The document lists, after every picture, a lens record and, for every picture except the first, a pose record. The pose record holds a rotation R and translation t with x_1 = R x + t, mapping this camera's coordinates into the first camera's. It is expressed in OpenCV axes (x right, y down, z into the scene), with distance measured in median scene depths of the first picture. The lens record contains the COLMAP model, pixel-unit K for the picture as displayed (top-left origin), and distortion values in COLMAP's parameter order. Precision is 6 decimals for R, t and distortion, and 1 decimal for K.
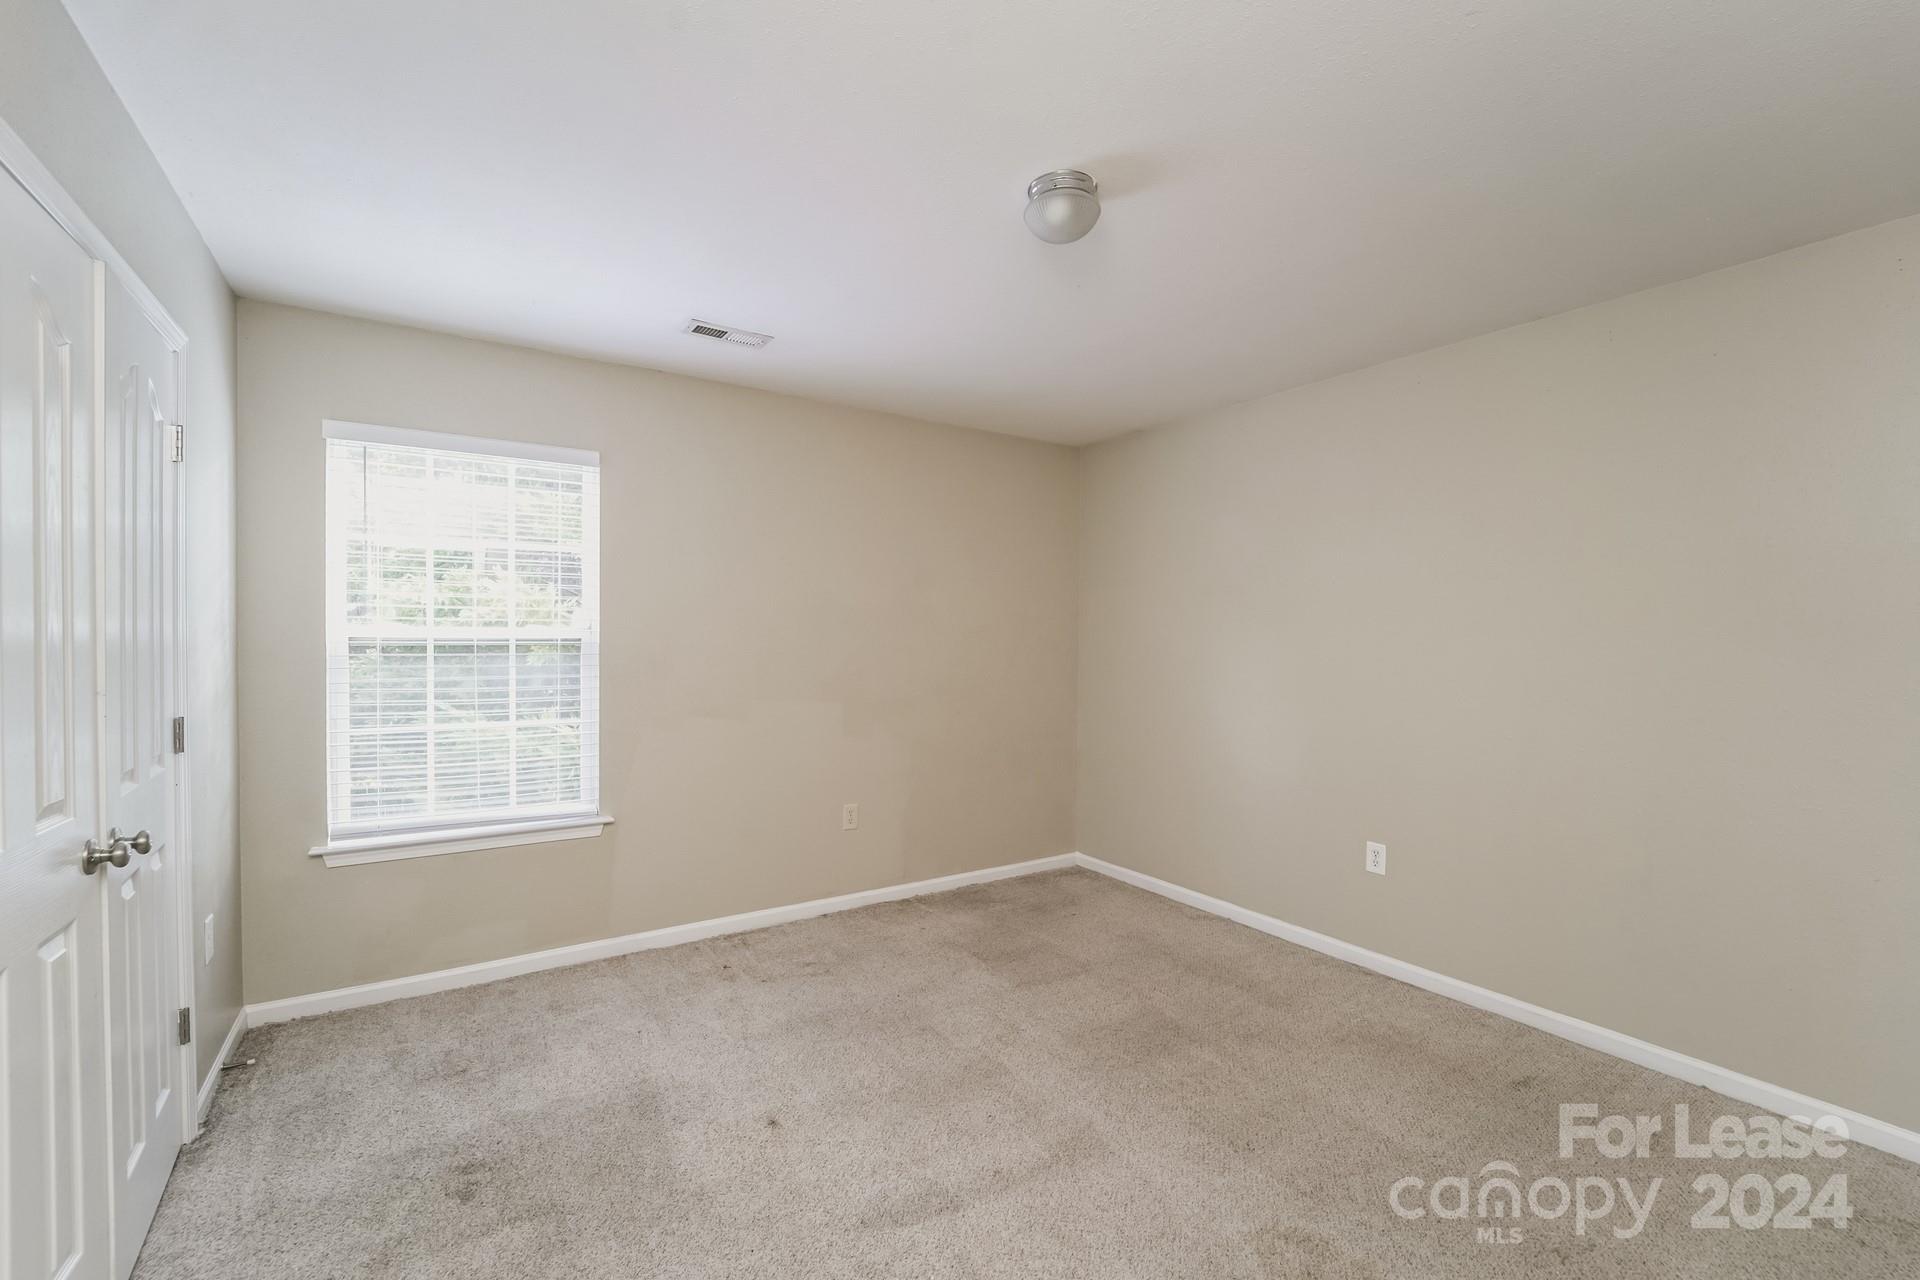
lens RADIAL K [[721.6, 0, 960.0], [0, 721.6, 640.0], [0, 0, 1]] dist [0.000122, -0.000262]
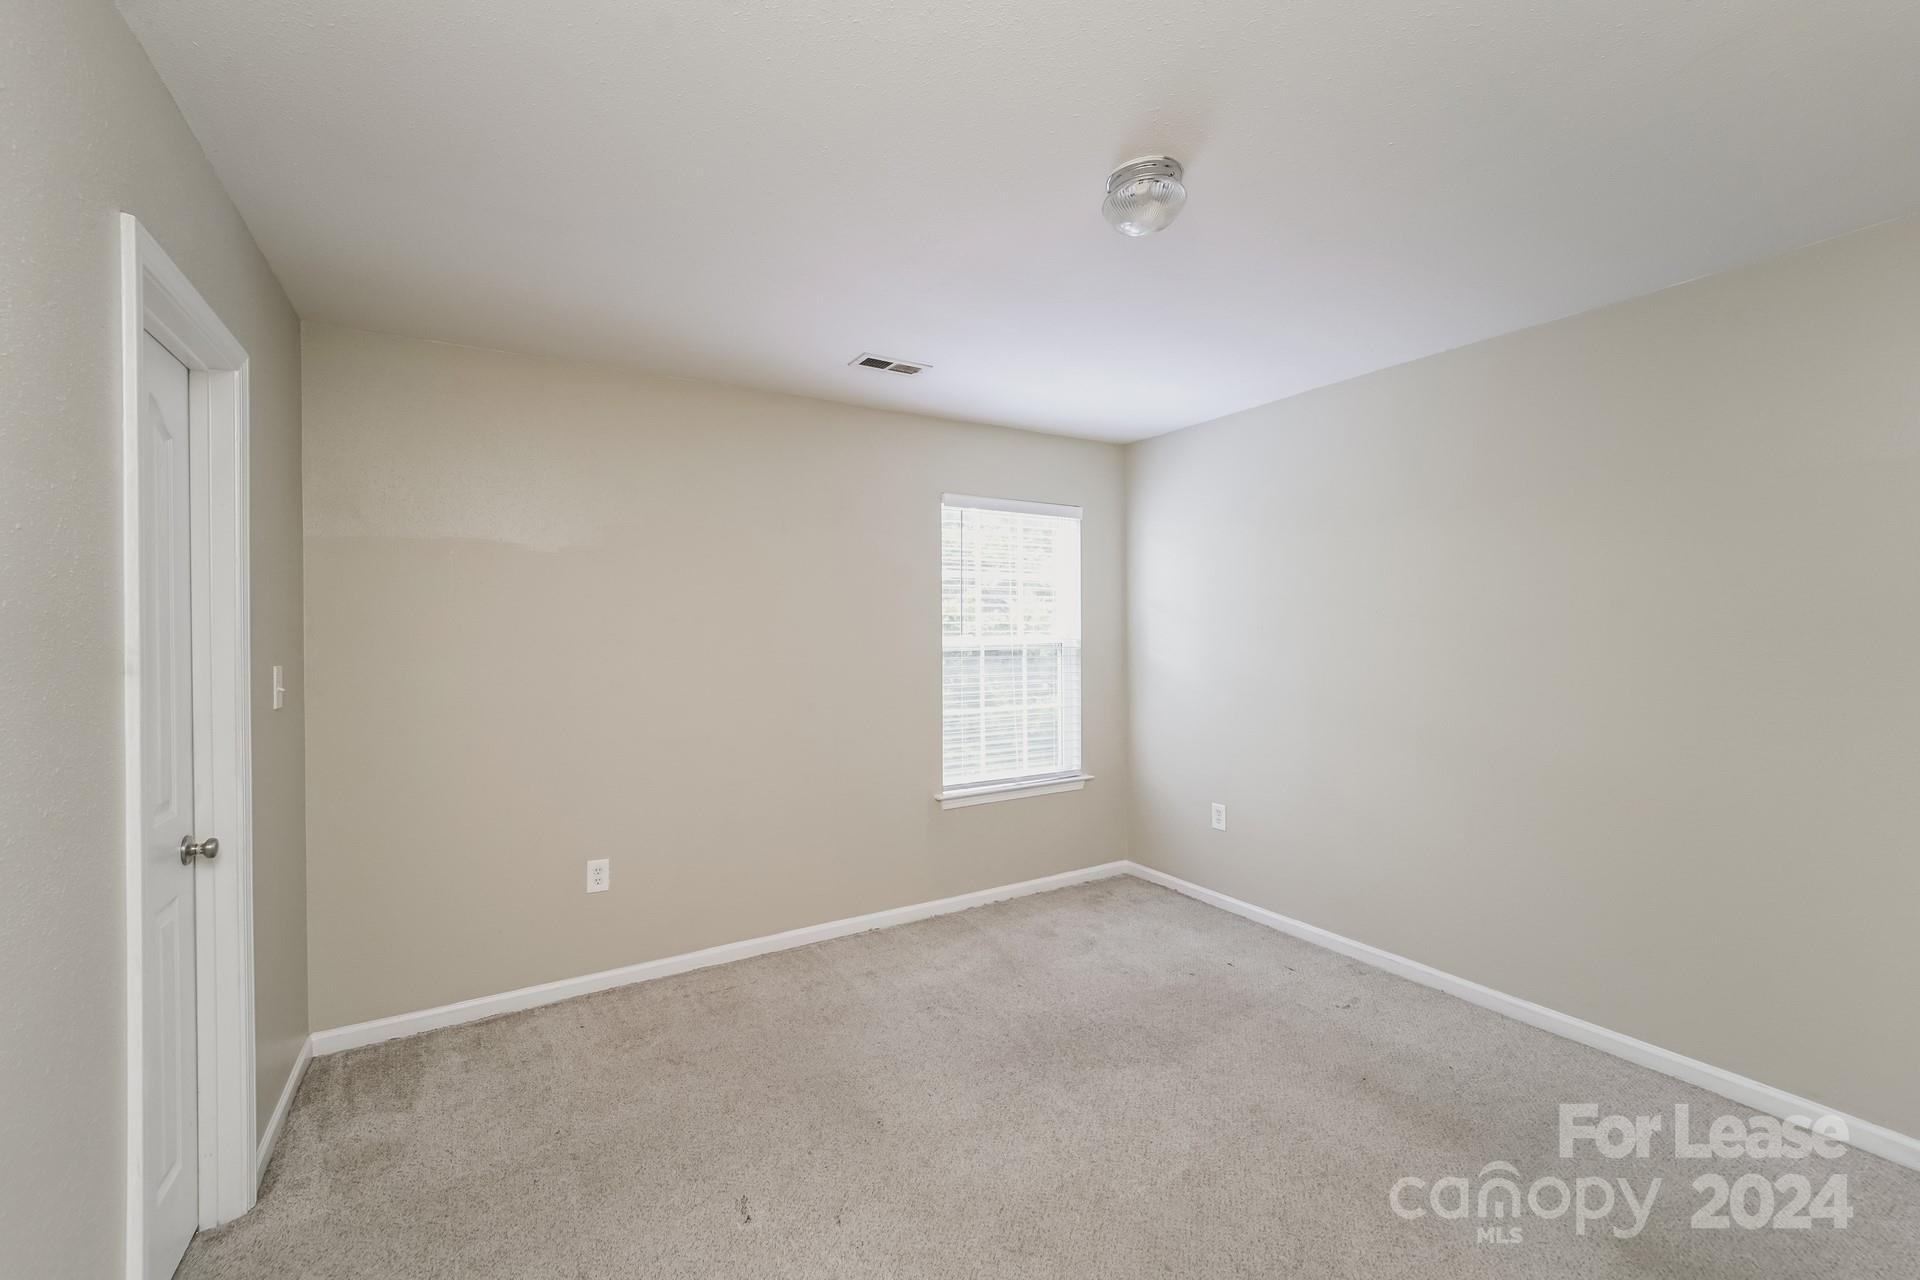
lens RADIAL K [[780.4, 0, 960.0], [0, 780.4, 640.0], [0, 0, 1]] dist [-0.001794, 0.000117]
pose [[0.998342, -0.010283, 0.056643, -0.299076], [0.010994, 0.999865, -0.012246, 0.001356], [-0.056509, 0.012849, 0.998319, -0.169217]]
